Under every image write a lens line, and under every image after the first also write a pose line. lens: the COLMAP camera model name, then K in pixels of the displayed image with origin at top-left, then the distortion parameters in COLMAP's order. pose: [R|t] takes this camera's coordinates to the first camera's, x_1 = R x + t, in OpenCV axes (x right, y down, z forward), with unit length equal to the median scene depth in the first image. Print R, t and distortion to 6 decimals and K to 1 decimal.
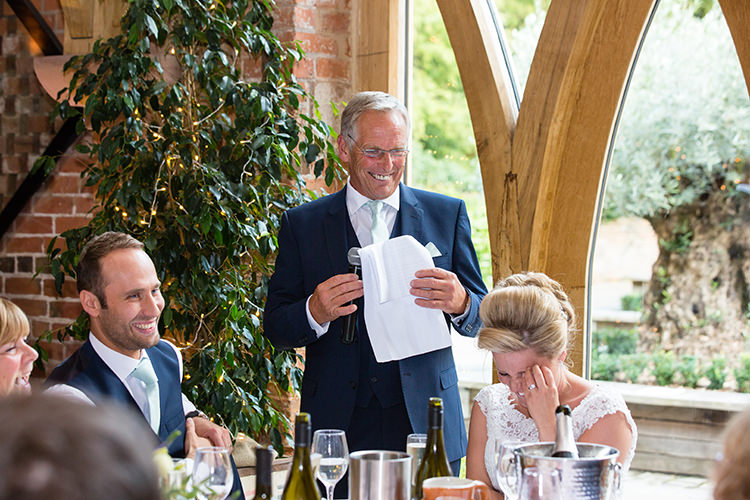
lens RADIAL K [[1741.3, 0, 376.4], [0, 1741.3, 248.5], [0, 0, 1]] dist [-0.253508, 0.000000]
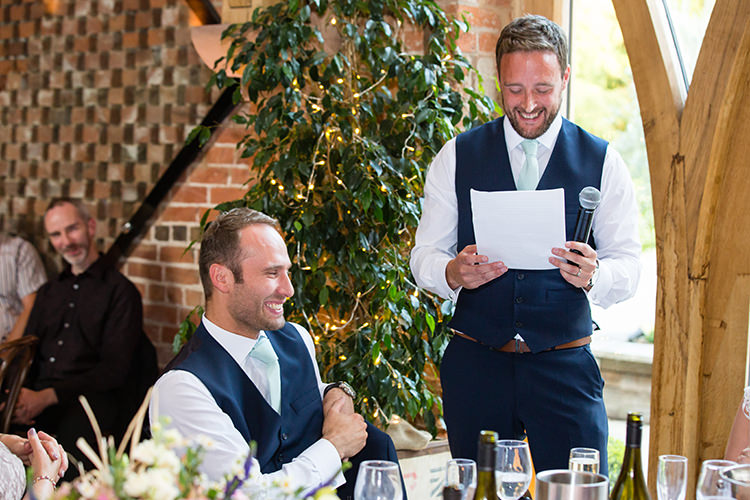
lens RADIAL K [[1537.7, 0, 373.0], [0, 1537.7, 252.1], [0, 0, 1]] dist [-0.359062, 0.000000]
pose [[0.996551, 0.025041, -0.079120, -0.024955], [-0.023097, 0.999411, 0.025389, -0.006658], [0.079709, -0.023474, 0.996542, 0.146336]]
